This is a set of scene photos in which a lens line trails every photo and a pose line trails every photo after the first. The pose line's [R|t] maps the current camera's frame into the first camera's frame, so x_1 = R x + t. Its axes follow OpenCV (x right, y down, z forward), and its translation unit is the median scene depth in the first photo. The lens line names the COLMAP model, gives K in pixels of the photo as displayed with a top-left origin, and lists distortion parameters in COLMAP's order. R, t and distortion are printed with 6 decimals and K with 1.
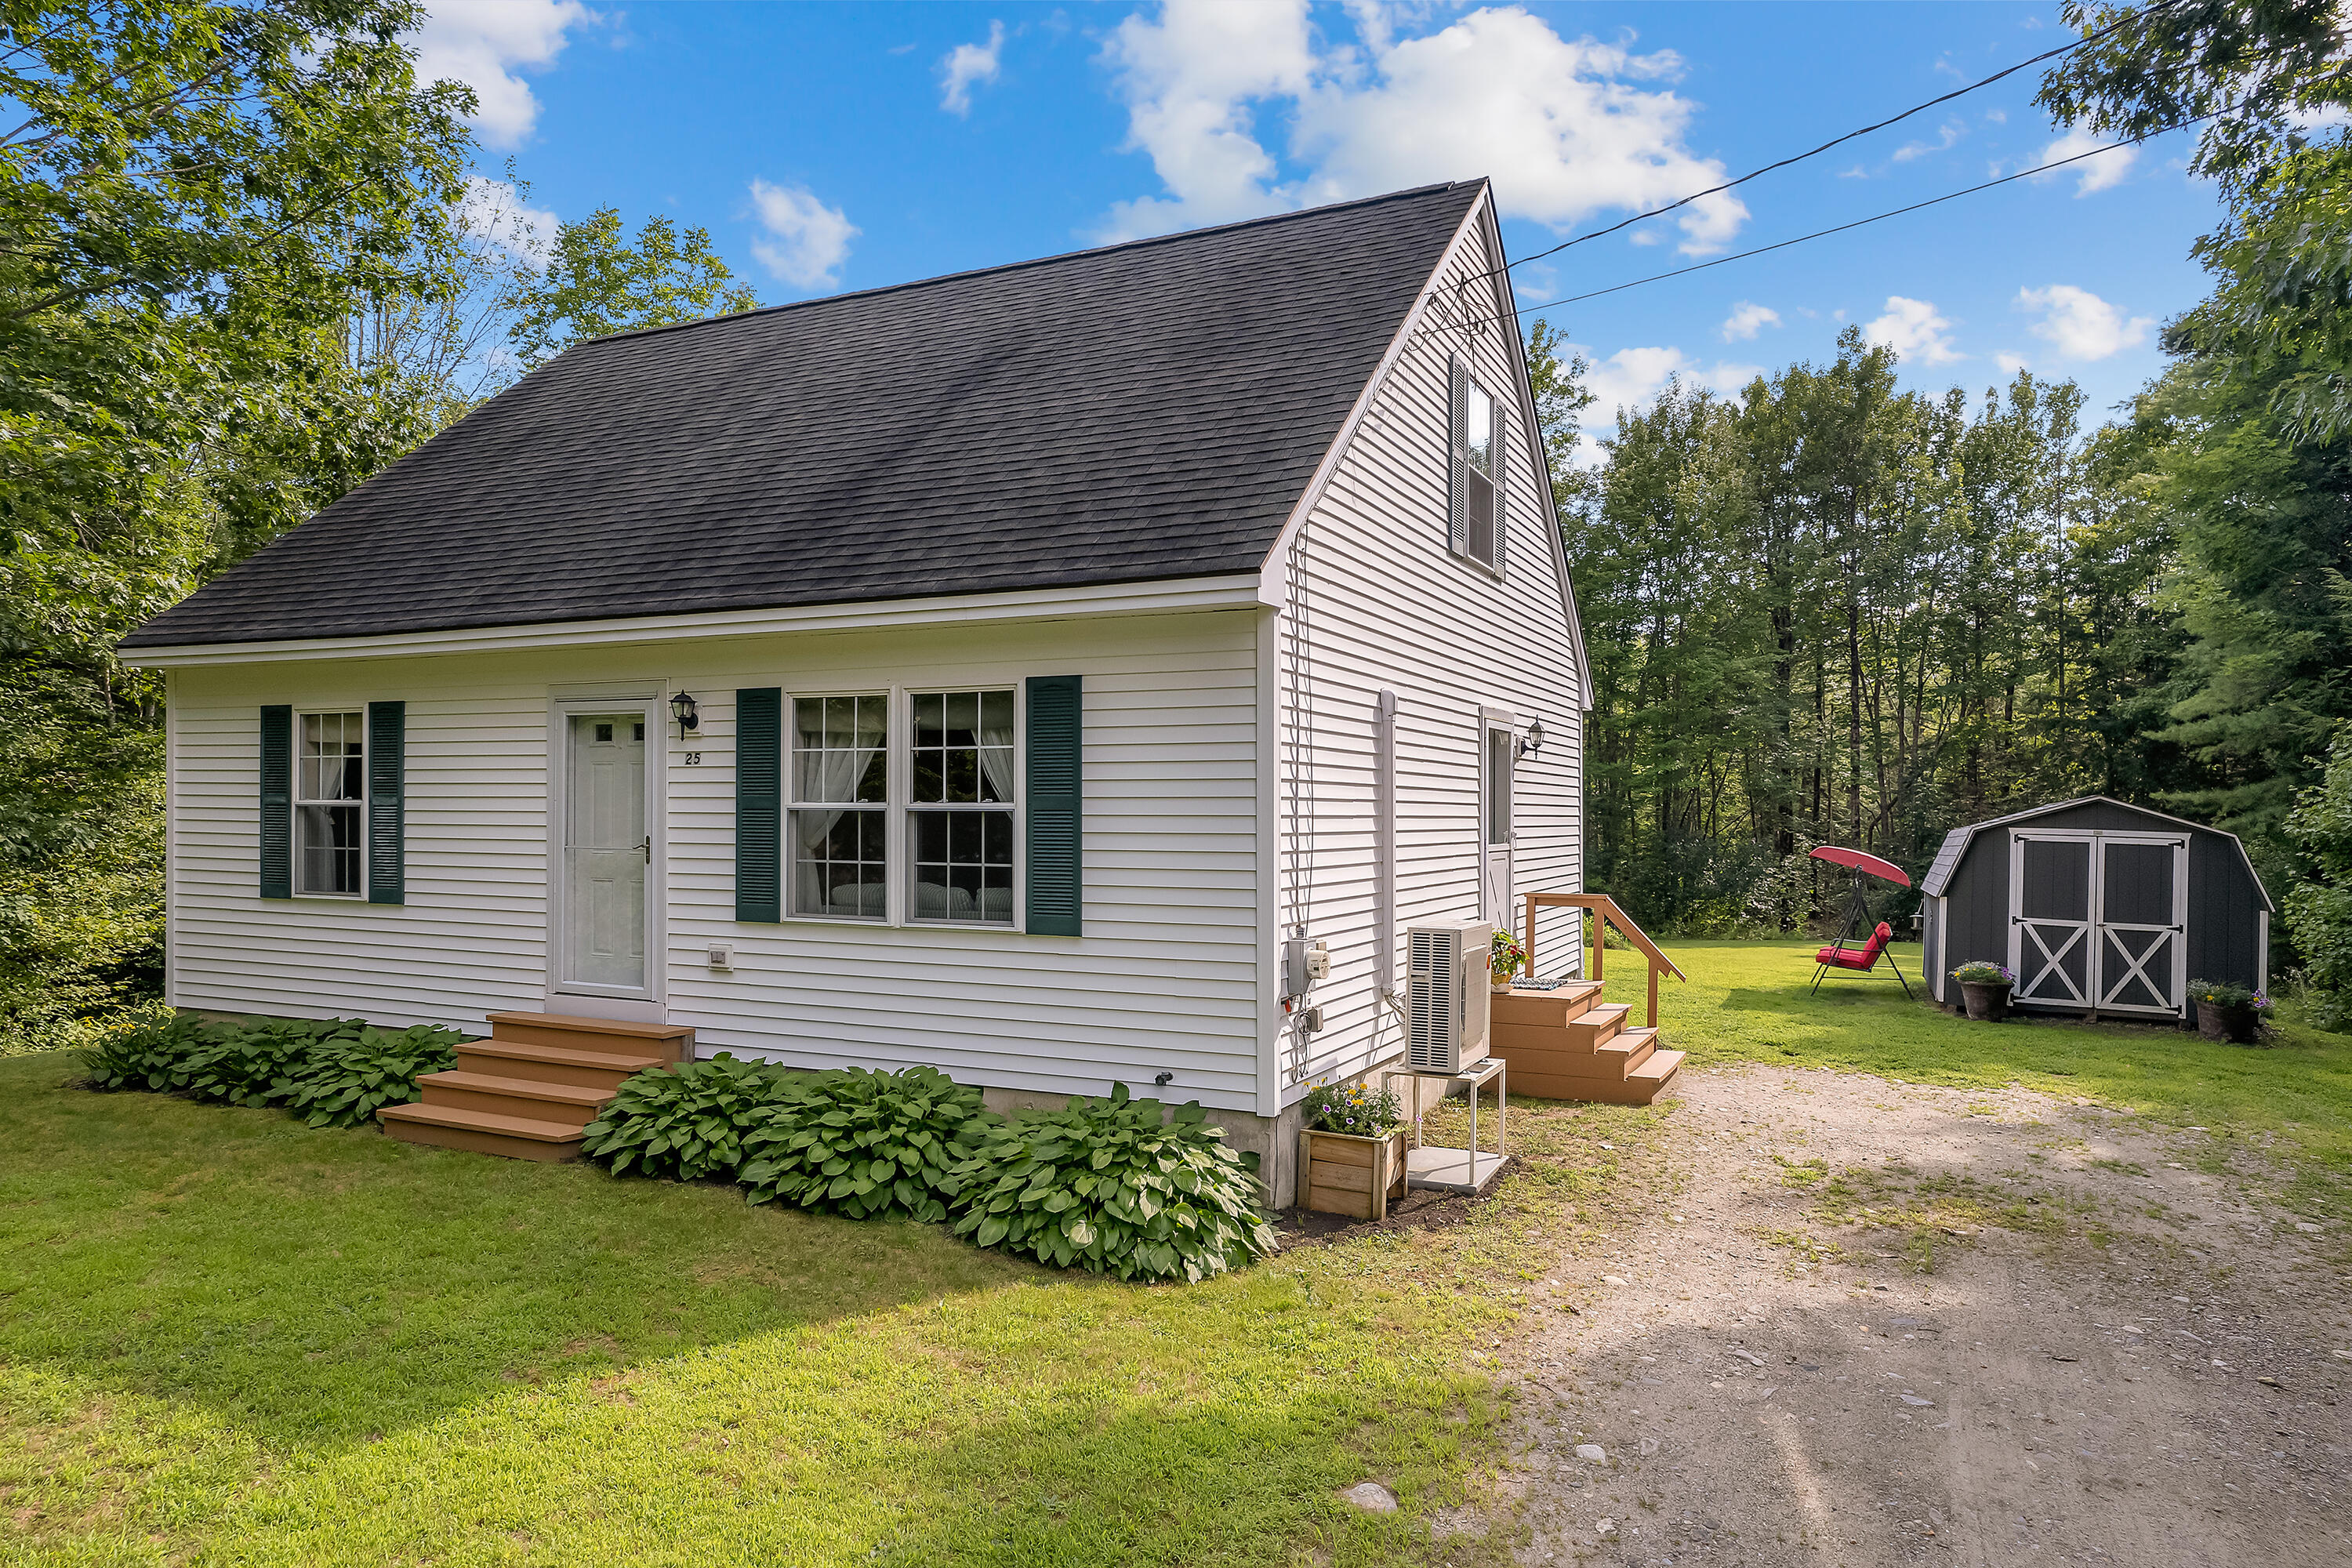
lens RADIAL K [[1523.8, 0, 1185.9], [0, 1523.8, 826.2], [0, 0, 1]] dist [0.005241, 0.004114]
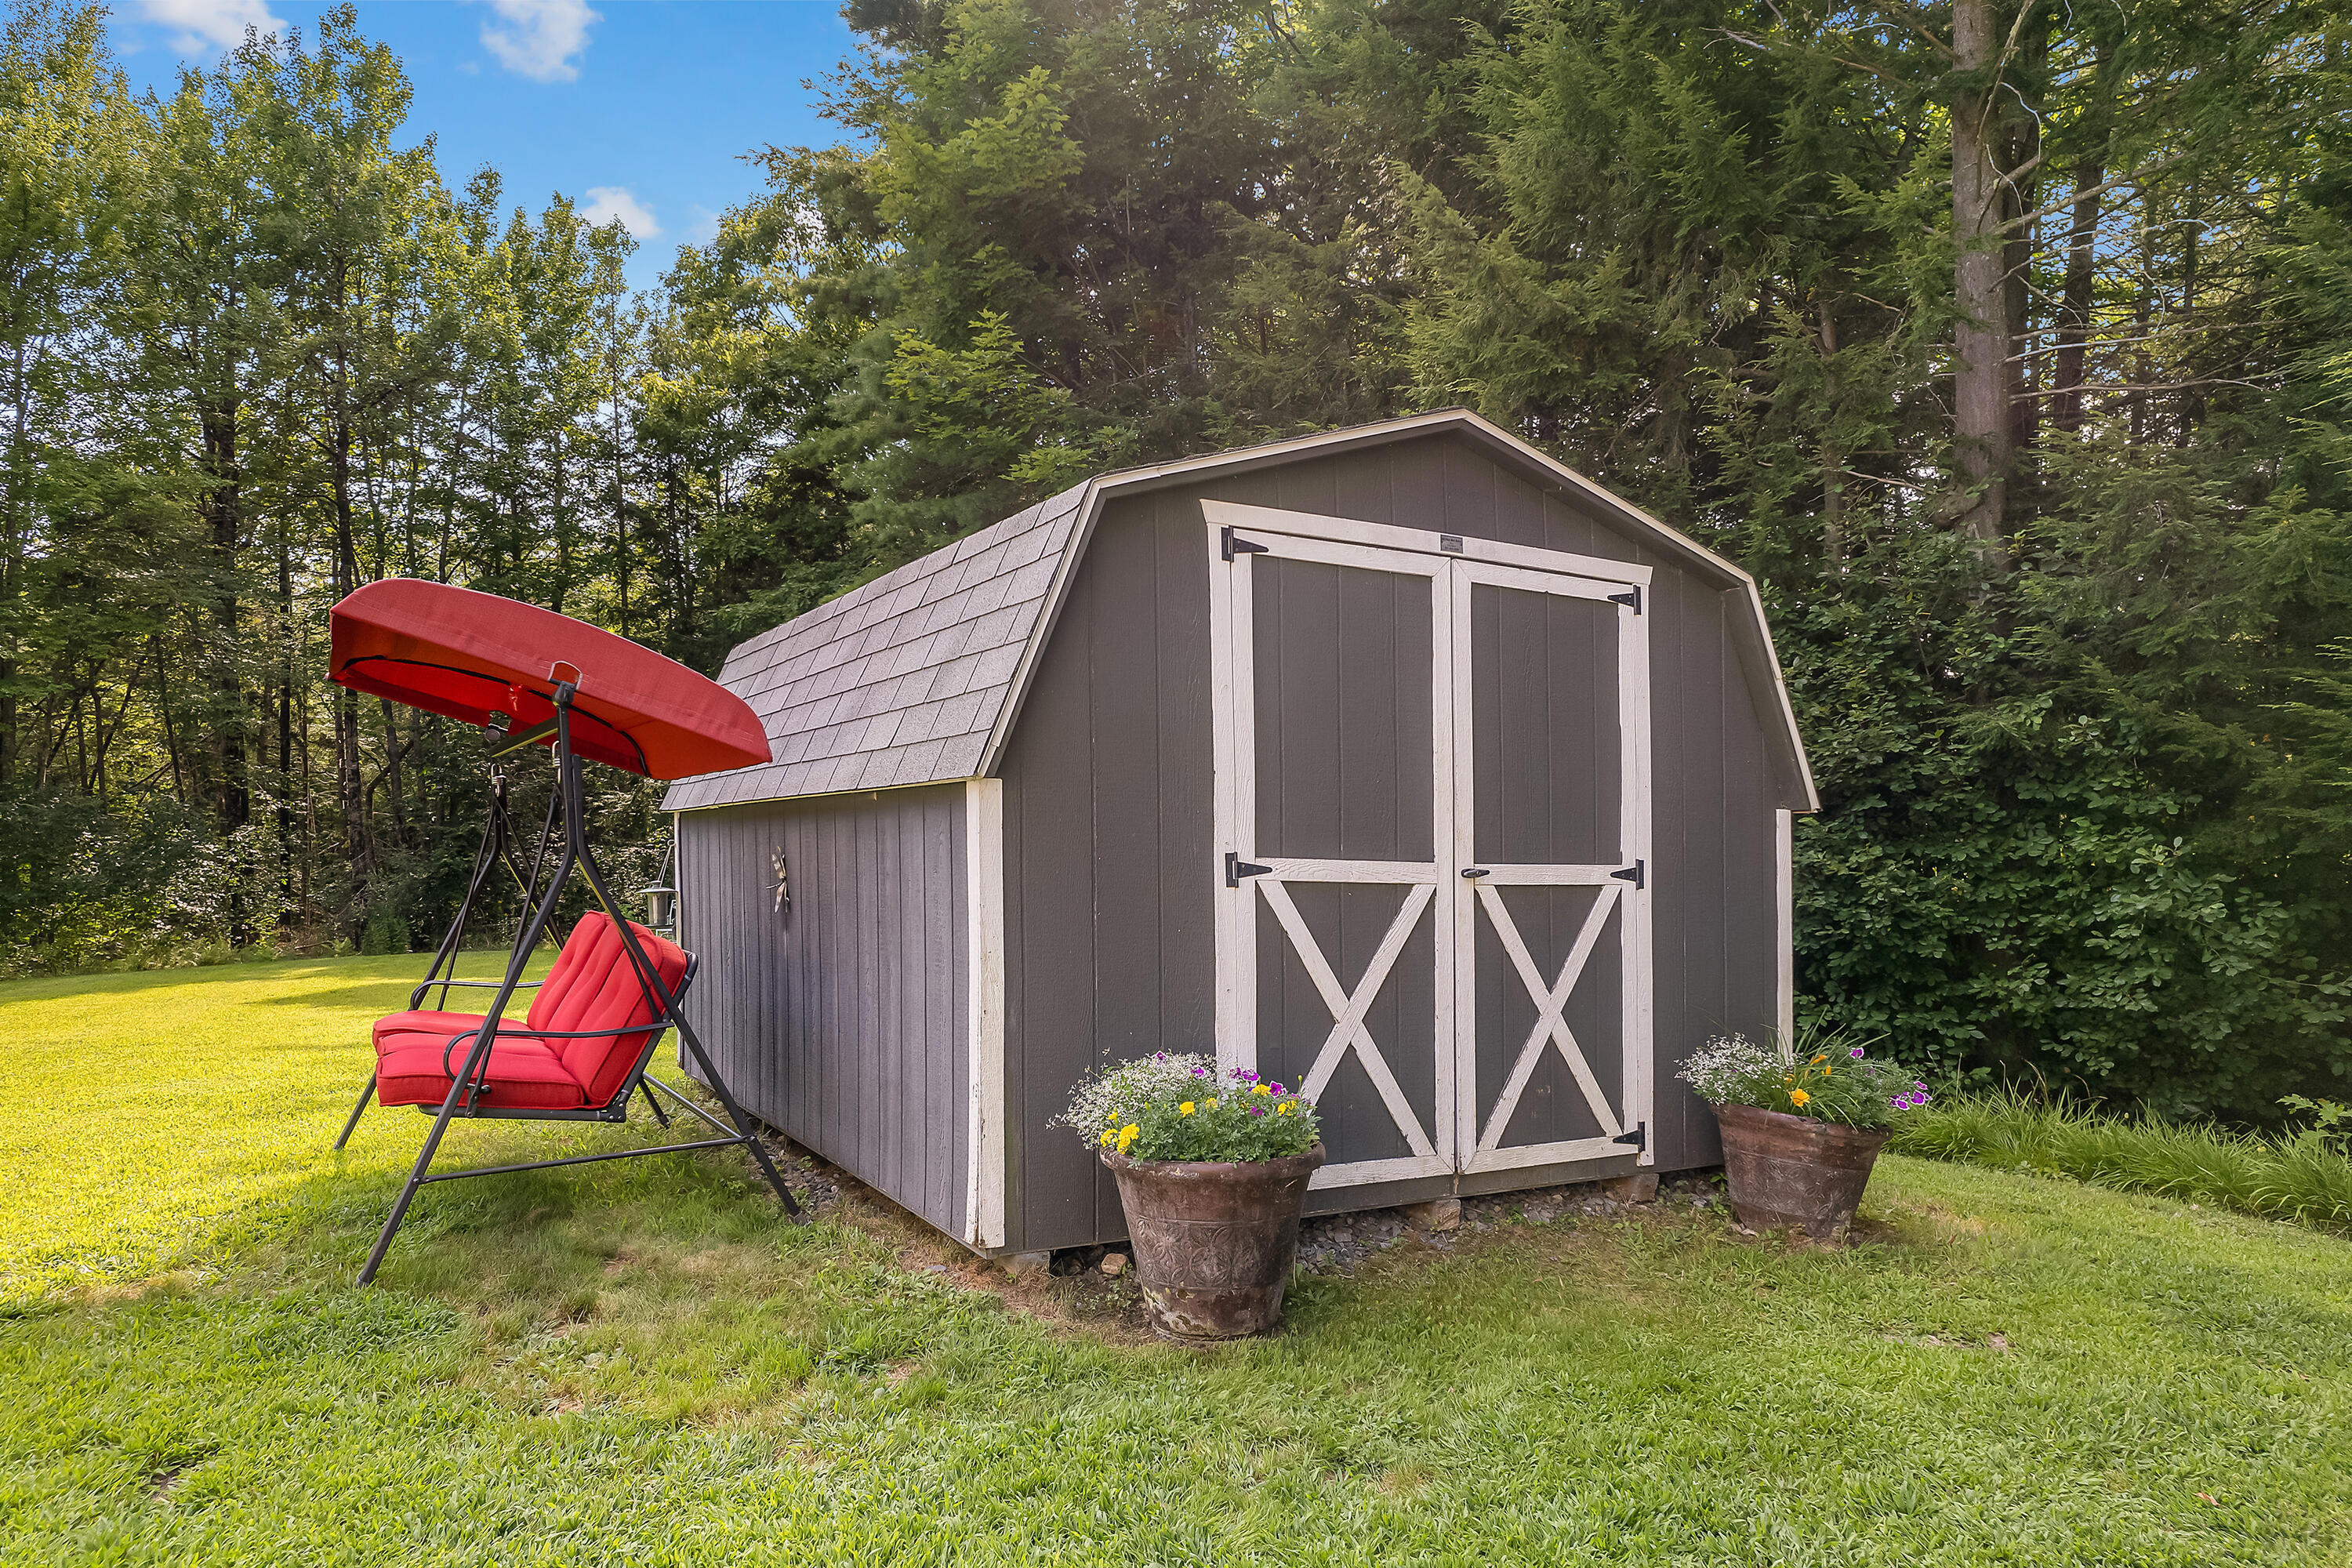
lens RADIAL K [[1523.8, 0, 1185.9], [0, 1523.8, 826.2], [0, 0, 1]] dist [0.005241, 0.004114]
pose [[0.597238, -0.010247, 0.801999, 0.569217], [0.009249, 0.999940, 0.005889, 0.089309], [-0.802011, 0.003900, 0.597297, 1.443196]]
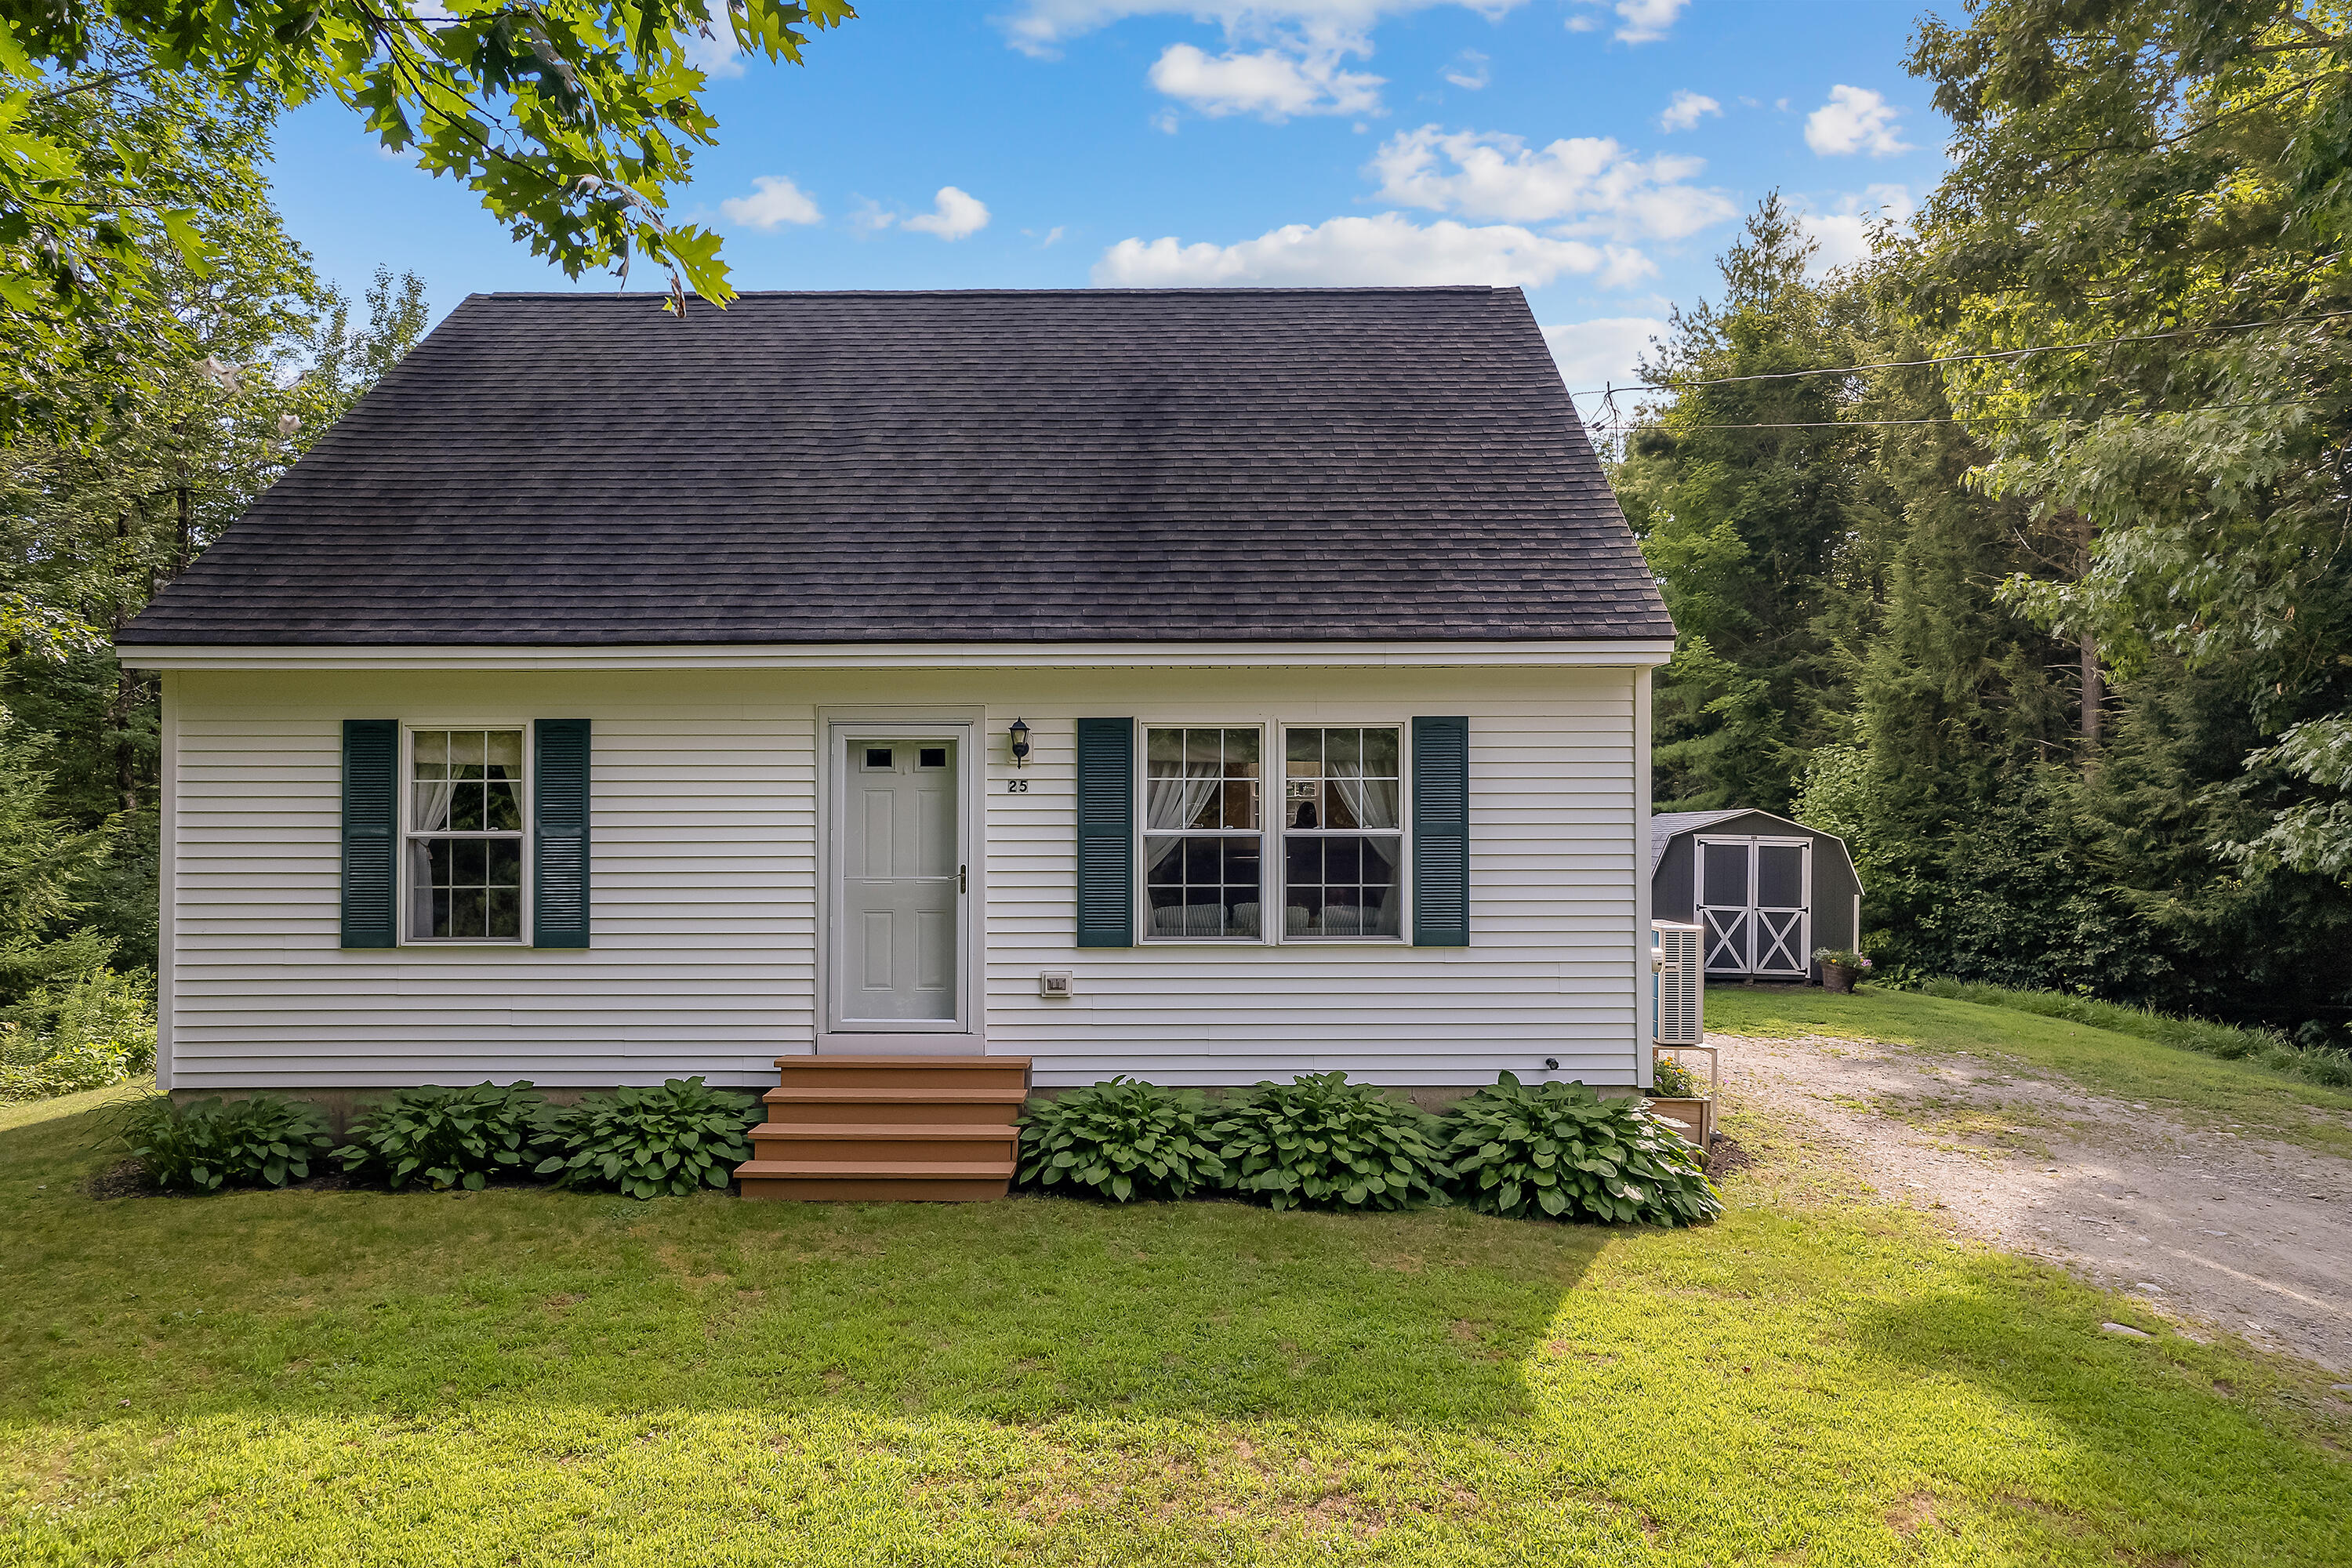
lens RADIAL K [[1523.8, 0, 1185.9], [0, 1523.8, 826.2], [0, 0, 1]] dist [0.005241, 0.004114]
pose [[0.904693, -0.010291, 0.425939, -0.646483], [0.012642, 0.999916, -0.002692, -0.014222], [-0.425876, 0.007820, 0.904748, 0.051971]]
